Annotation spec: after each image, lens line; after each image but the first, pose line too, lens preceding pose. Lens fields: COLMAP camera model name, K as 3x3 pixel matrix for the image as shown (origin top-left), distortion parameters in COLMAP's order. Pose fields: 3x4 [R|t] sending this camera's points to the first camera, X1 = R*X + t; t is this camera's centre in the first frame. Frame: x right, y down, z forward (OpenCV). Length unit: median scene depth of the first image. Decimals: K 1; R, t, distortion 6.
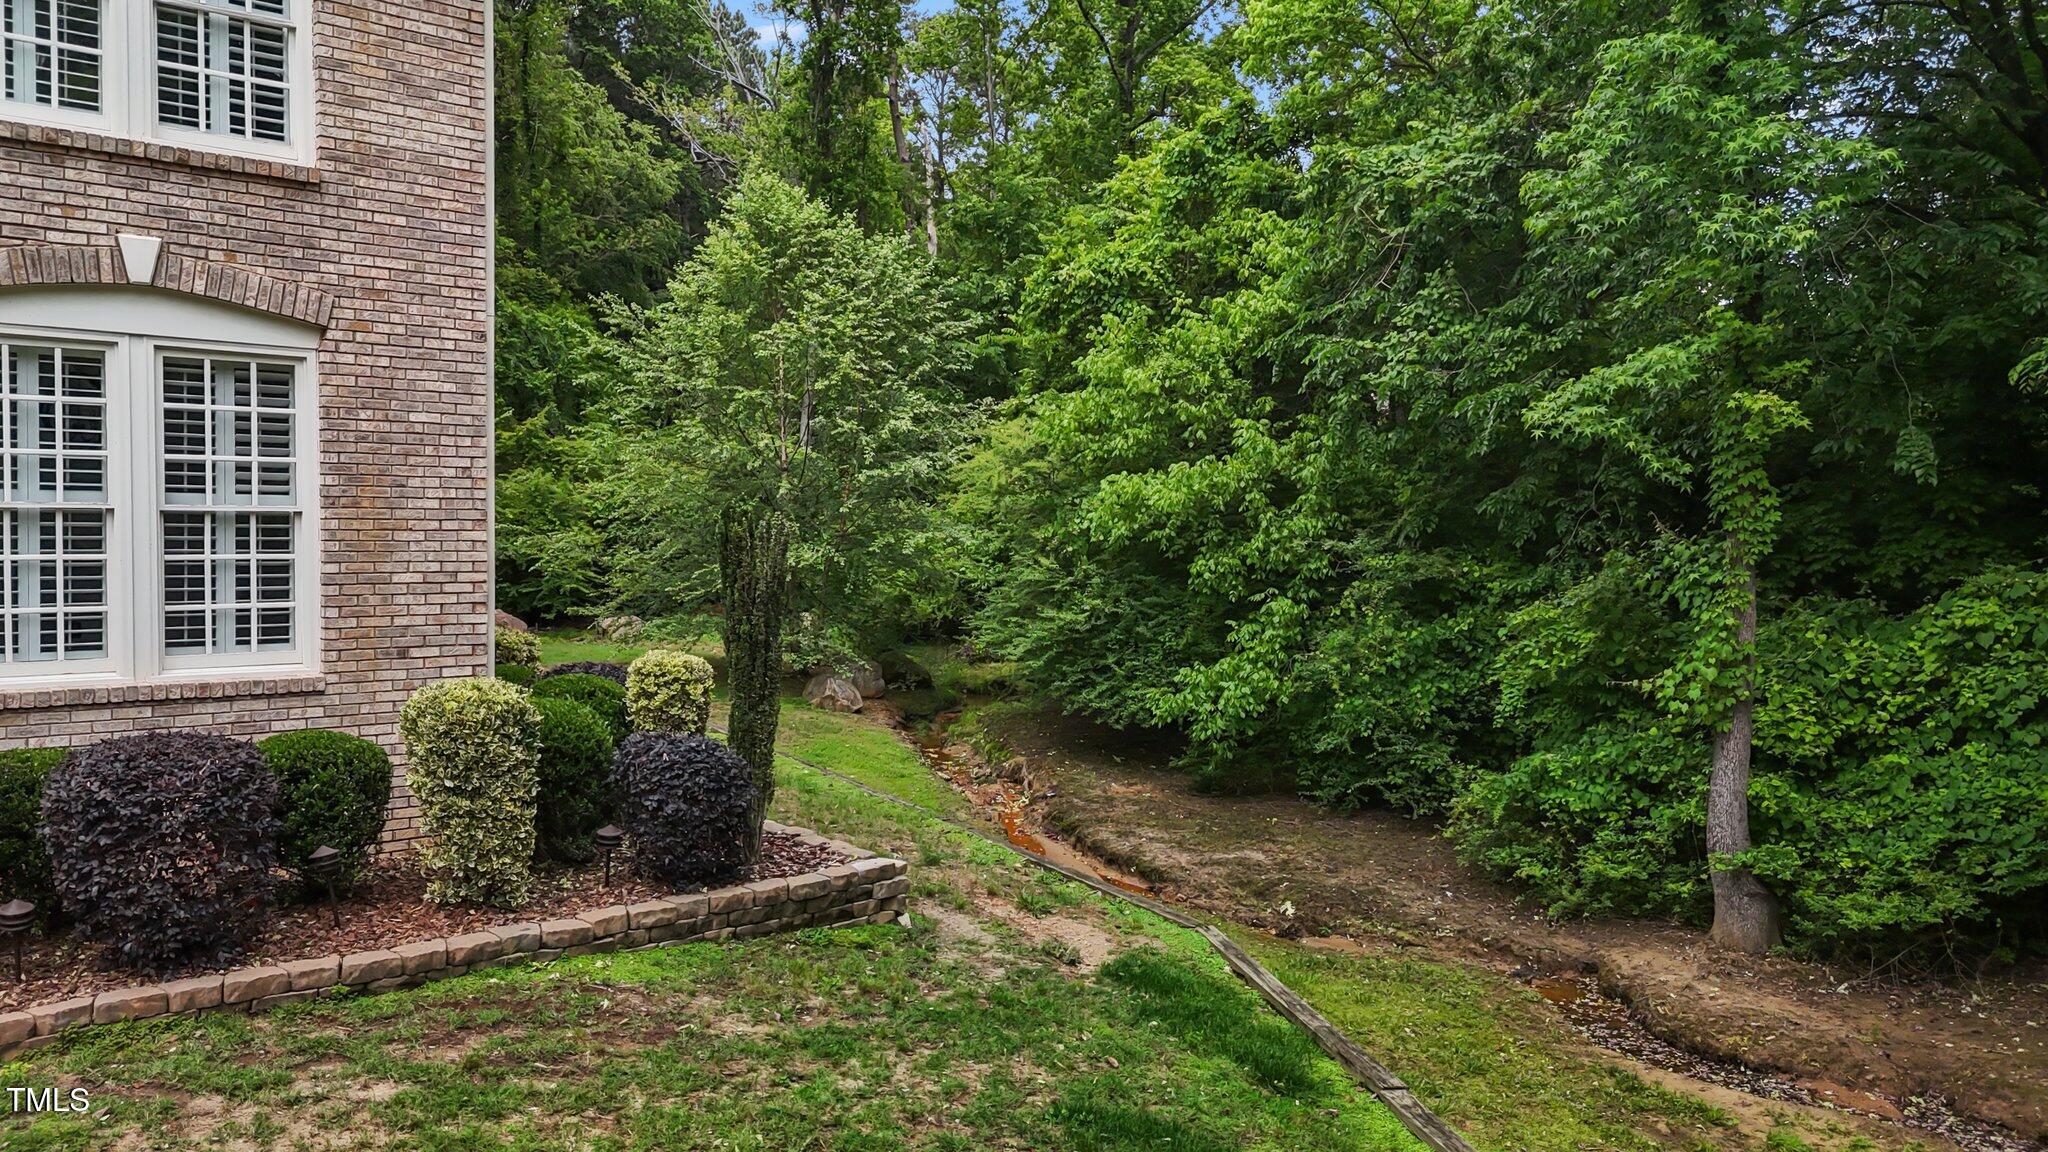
lens RADIAL K [[1511.5, 0, 1026.2], [0, 1511.5, 554.5], [0, 0, 1]] dist [0.071019, -0.064394]
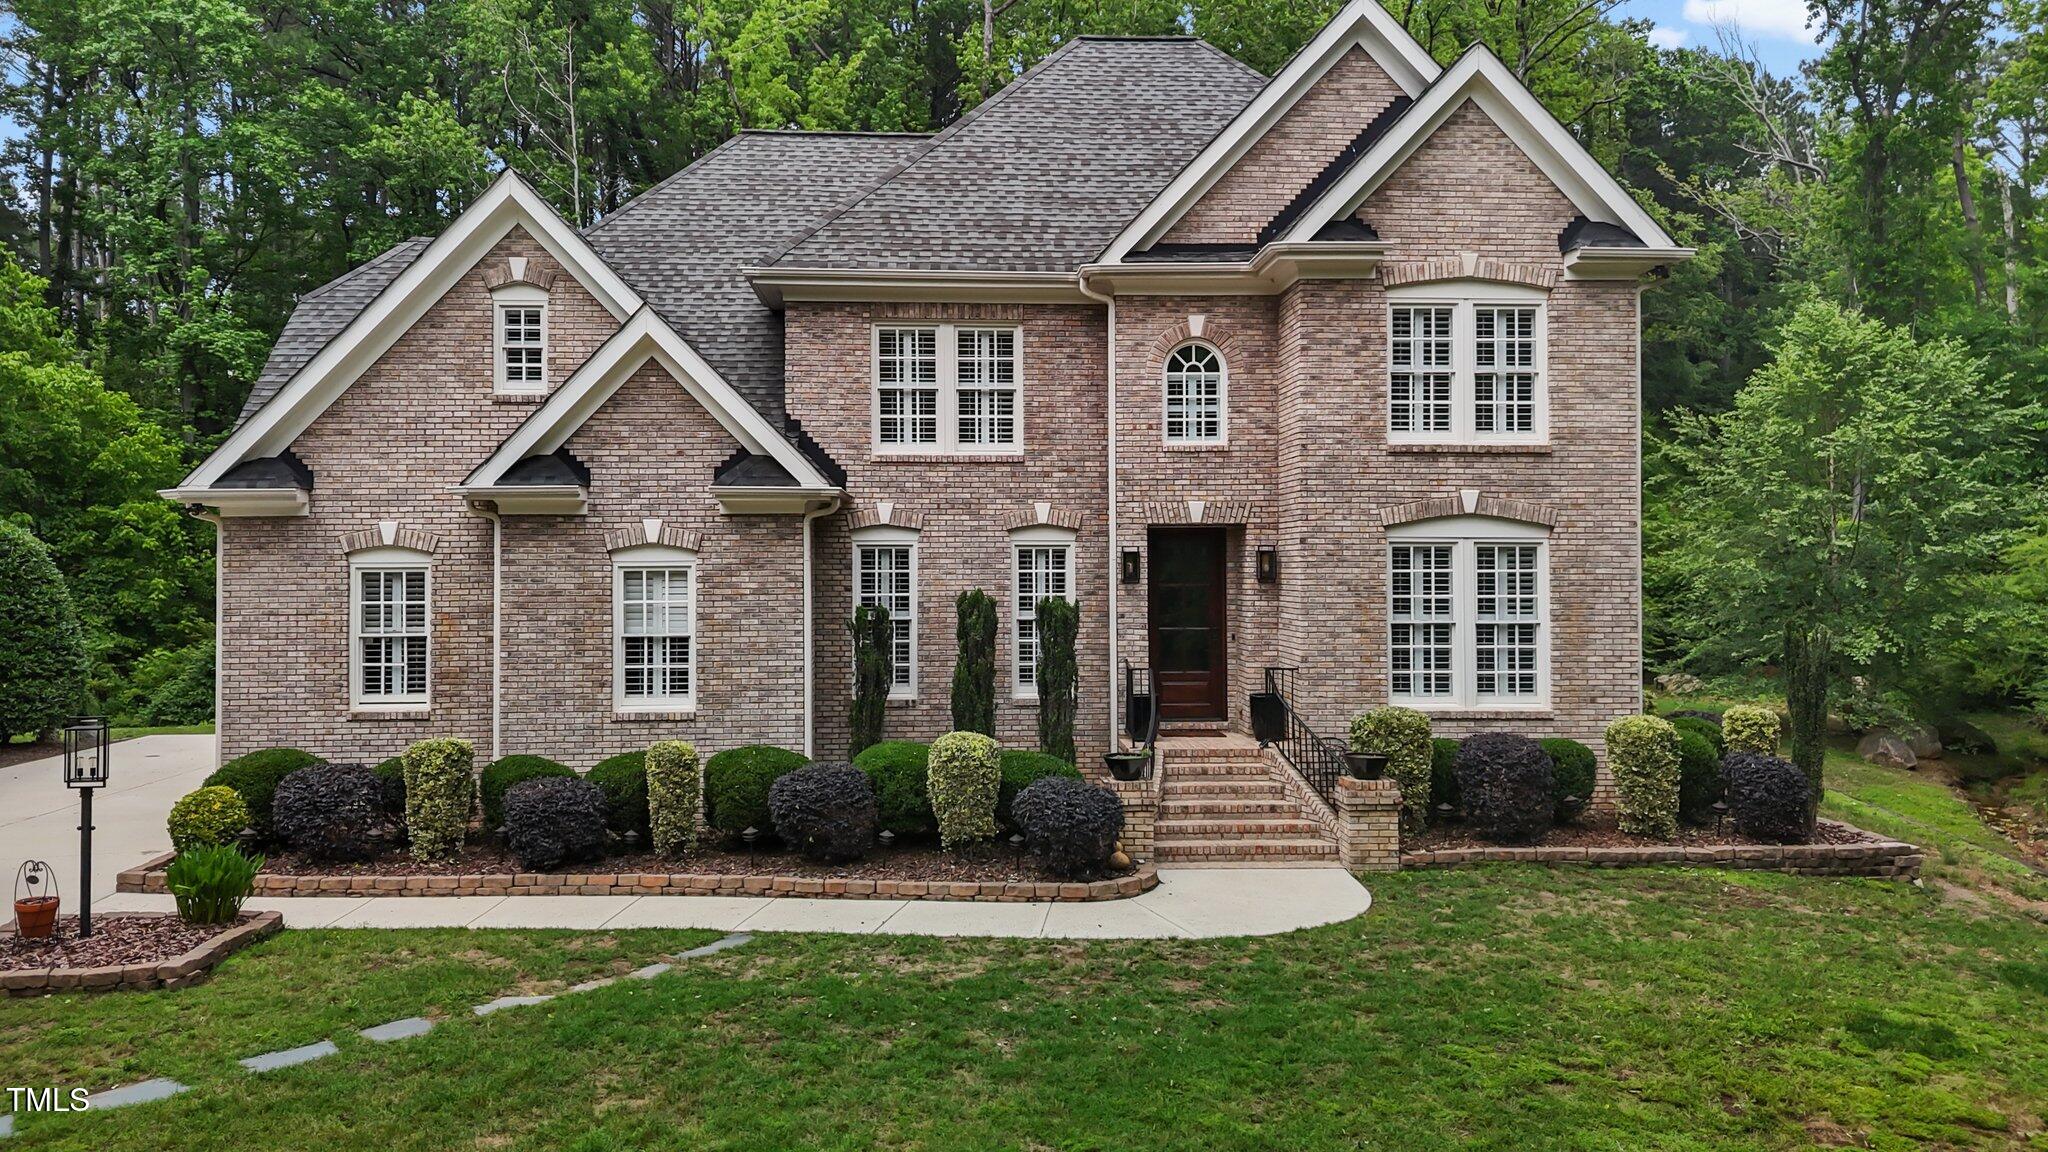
lens RADIAL K [[1511.5, 0, 1033.1], [0, 1511.5, 558.7], [0, 0, 1]] dist [0.071019, -0.064394]
pose [[0.799758, -0.017219, -0.600076, 0.156786], [-0.000644, 0.999563, -0.029541, -0.051376], [0.600323, 0.024012, 0.799397, -0.884043]]
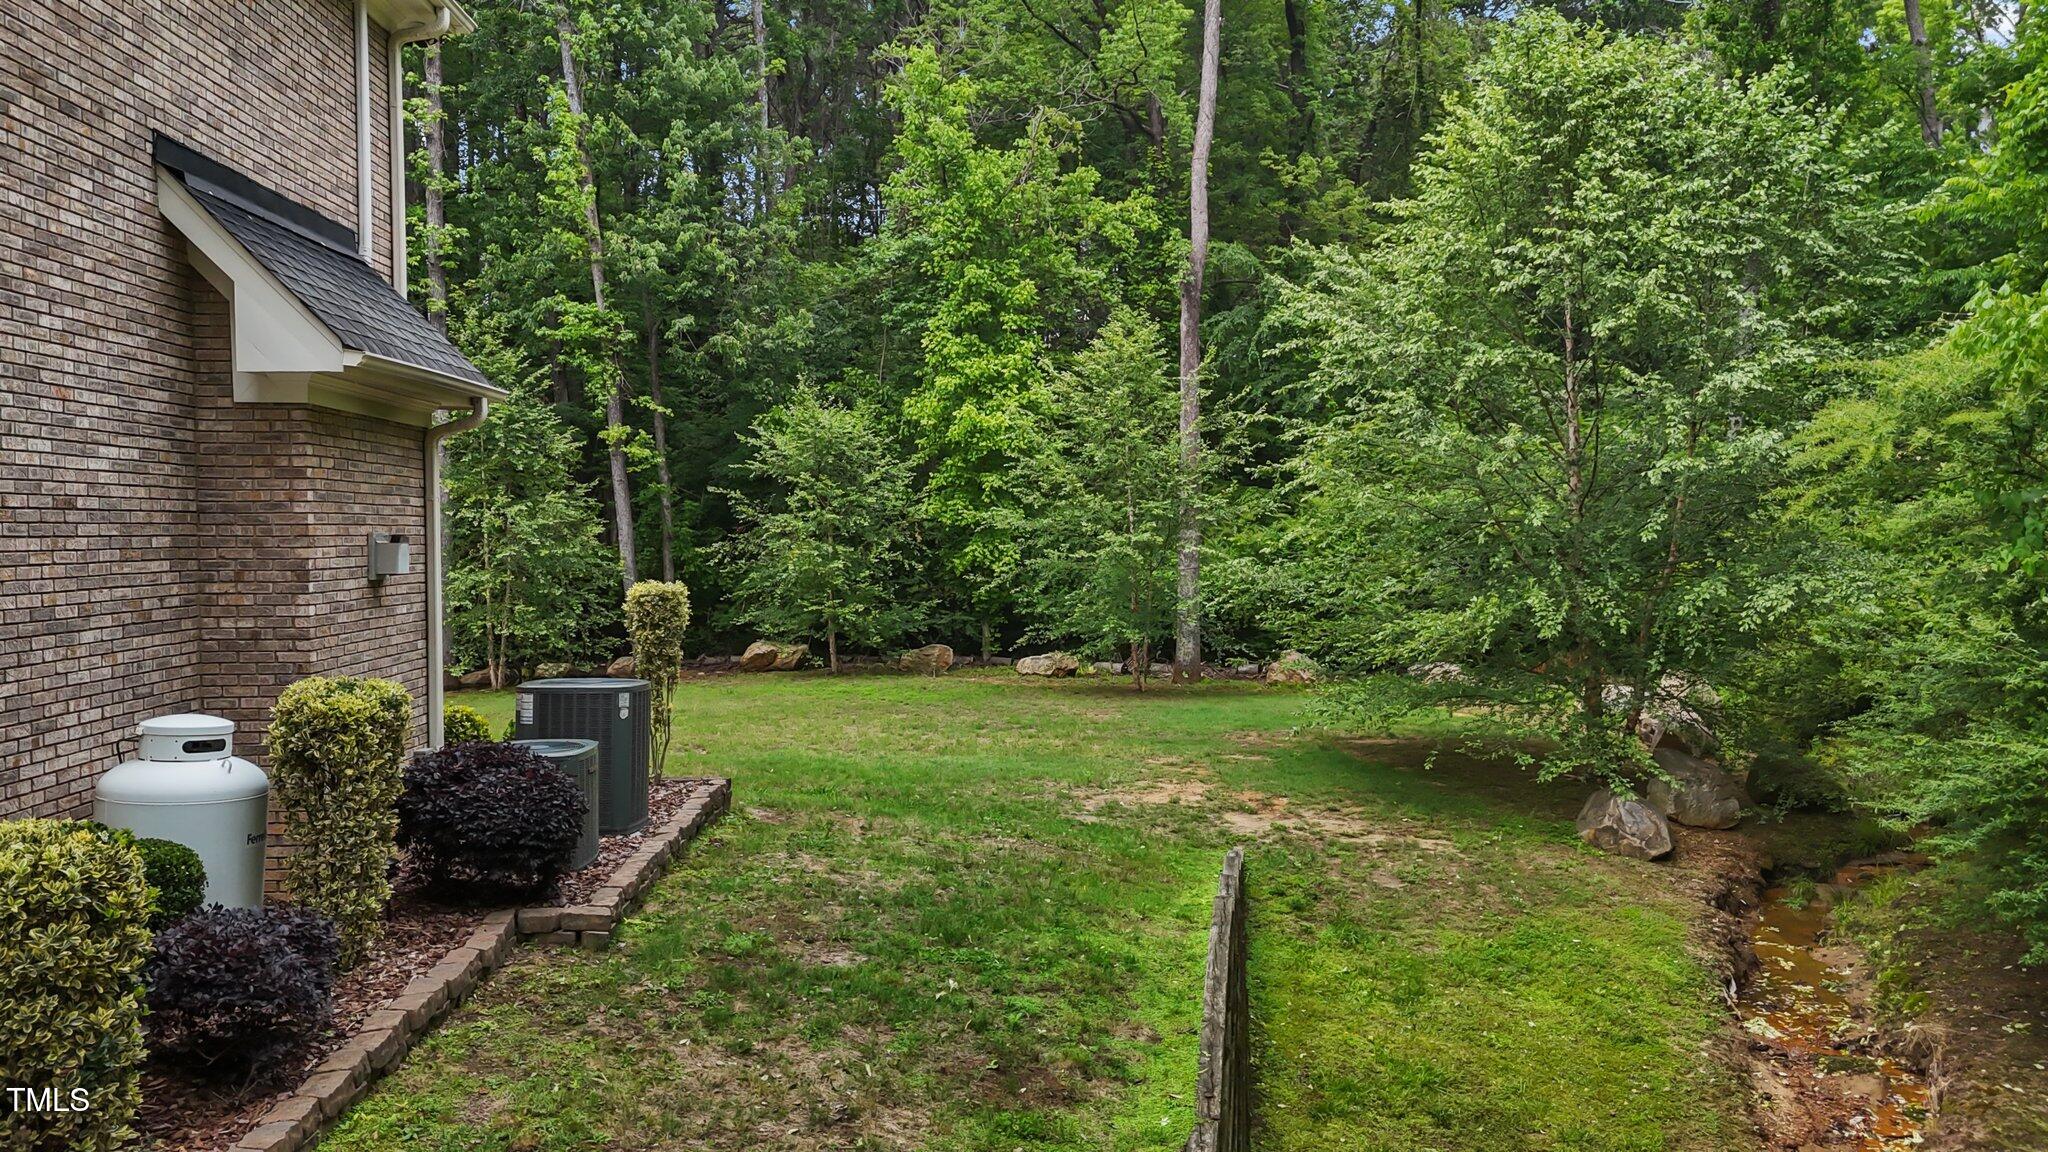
lens RADIAL K [[1511.5, 0, 1015.0], [0, 1511.5, 571.0], [0, 0, 1]] dist [0.071019, -0.064394]
pose [[0.803209, 0.006331, -0.595664, 0.135421], [-0.013581, 0.999878, -0.007685, -0.009714], [0.595543, 0.014262, 0.803197, 1.085192]]
